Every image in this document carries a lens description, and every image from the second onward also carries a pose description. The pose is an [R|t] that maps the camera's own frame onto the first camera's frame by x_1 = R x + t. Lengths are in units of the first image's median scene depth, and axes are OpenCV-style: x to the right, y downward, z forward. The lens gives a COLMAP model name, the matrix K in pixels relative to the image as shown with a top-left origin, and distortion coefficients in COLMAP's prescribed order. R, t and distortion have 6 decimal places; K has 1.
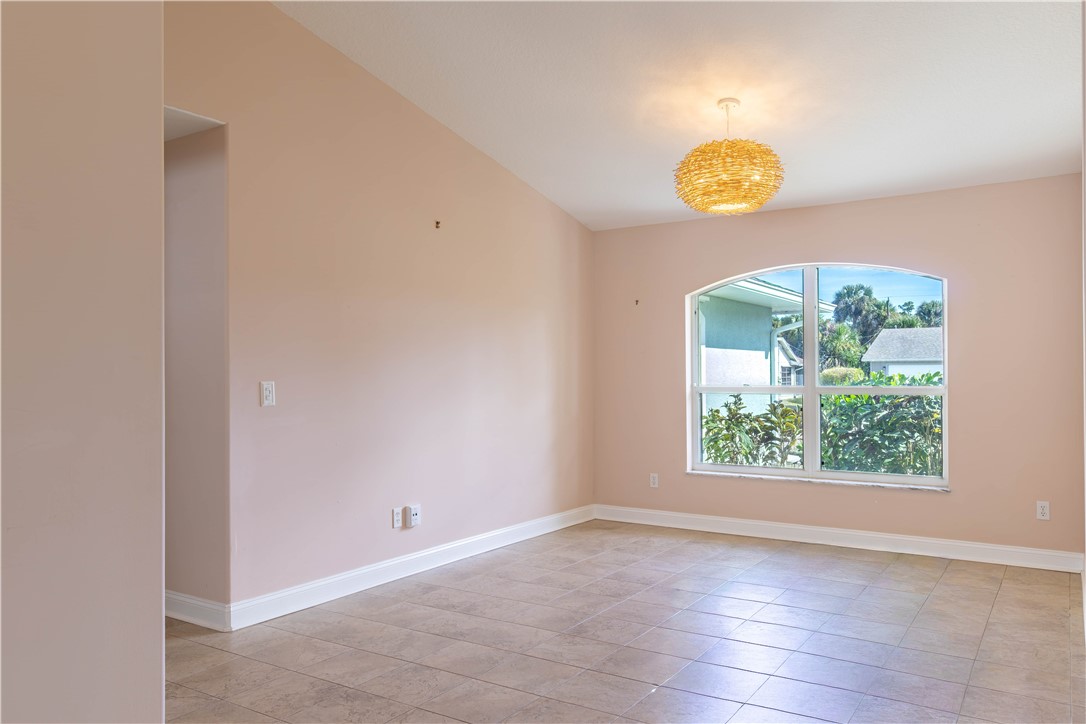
lens RADIAL K [[814.2, 0, 543.0], [0, 814.2, 362.0], [0, 0, 1]] dist [-0.026310, 0.003062]
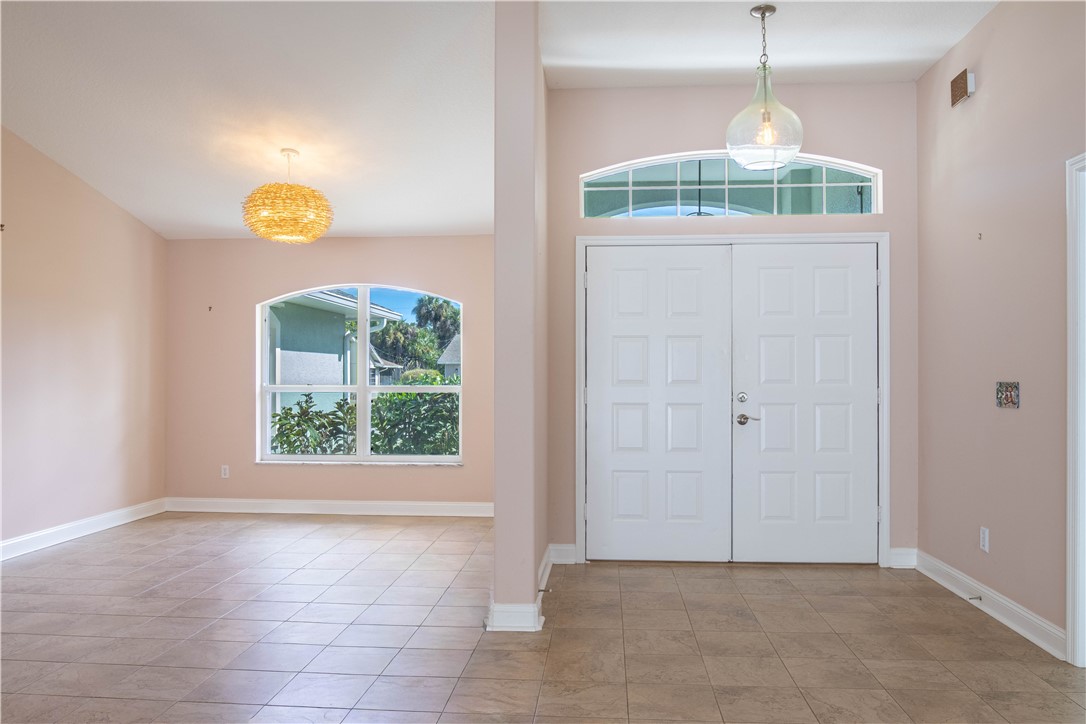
lens RADIAL K [[814.2, 0, 543.0], [0, 814.2, 362.0], [0, 0, 1]] dist [-0.026310, 0.003062]
pose [[0.879126, 0.010171, 0.476480, -0.009423], [-0.009559, 0.999947, -0.003708, -0.002705], [-0.476493, -0.001295, 0.879177, -0.172372]]
